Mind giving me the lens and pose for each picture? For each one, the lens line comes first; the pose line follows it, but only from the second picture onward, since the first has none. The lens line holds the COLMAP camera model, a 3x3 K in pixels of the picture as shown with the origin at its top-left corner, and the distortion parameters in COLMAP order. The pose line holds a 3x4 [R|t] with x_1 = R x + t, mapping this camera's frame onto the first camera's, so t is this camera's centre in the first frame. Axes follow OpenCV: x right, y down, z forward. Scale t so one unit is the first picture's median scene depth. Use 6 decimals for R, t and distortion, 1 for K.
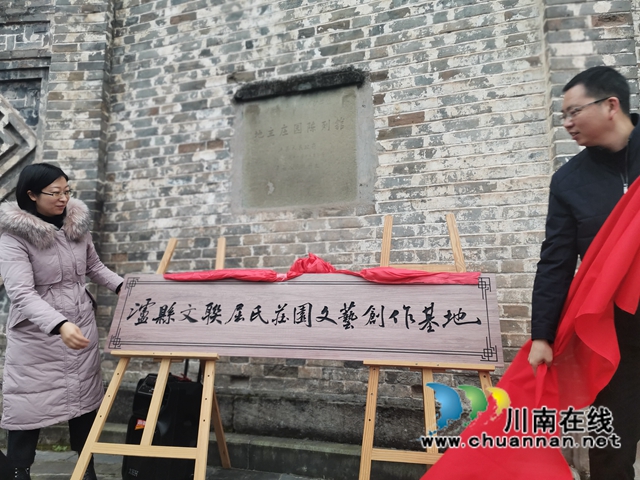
lens RADIAL K [[478.3, 0, 320.0], [0, 478.3, 240.0], [0, 0, 1]] dist [0.116041, -0.135621]
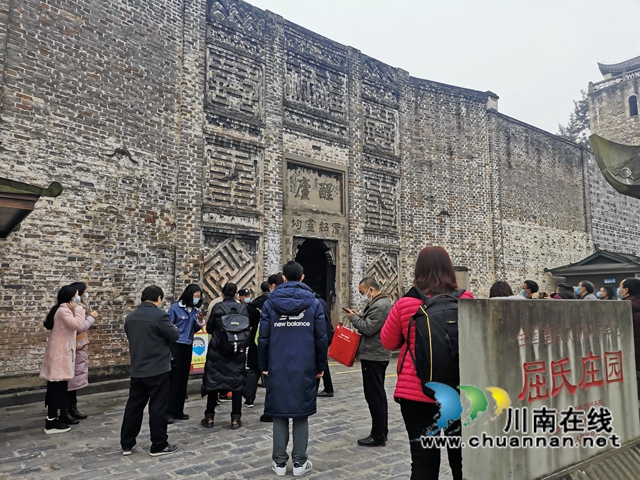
lens RADIAL K [[478.3, 0, 320.0], [0, 478.3, 240.0], [0, 0, 1]] dist [0.116041, -0.135621]
pose [[0.699912, 0.088363, 0.708742, -3.665250], [-0.093694, 0.995101, -0.031538, -0.293399], [-0.708057, -0.044331, 0.704762, -1.094561]]
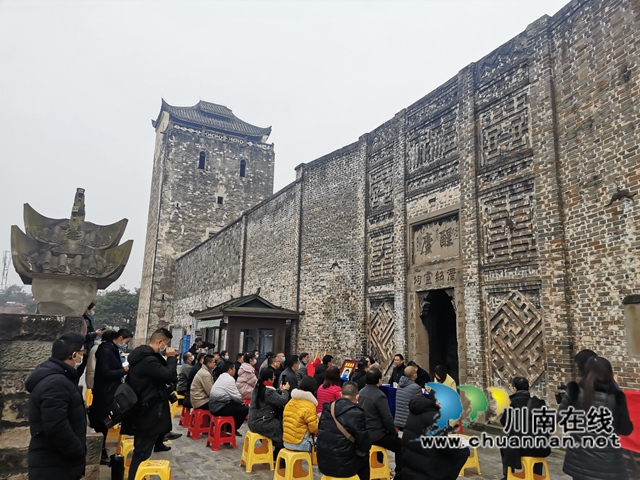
lens RADIAL K [[478.3, 0, 320.0], [0, 478.3, 240.0], [0, 0, 1]] dist [0.116041, -0.135621]
pose [[0.573745, -0.154997, -0.804234, 0.820037], [0.088066, 0.987912, -0.127570, -0.386314], [0.814285, 0.002368, 0.580460, -1.335615]]
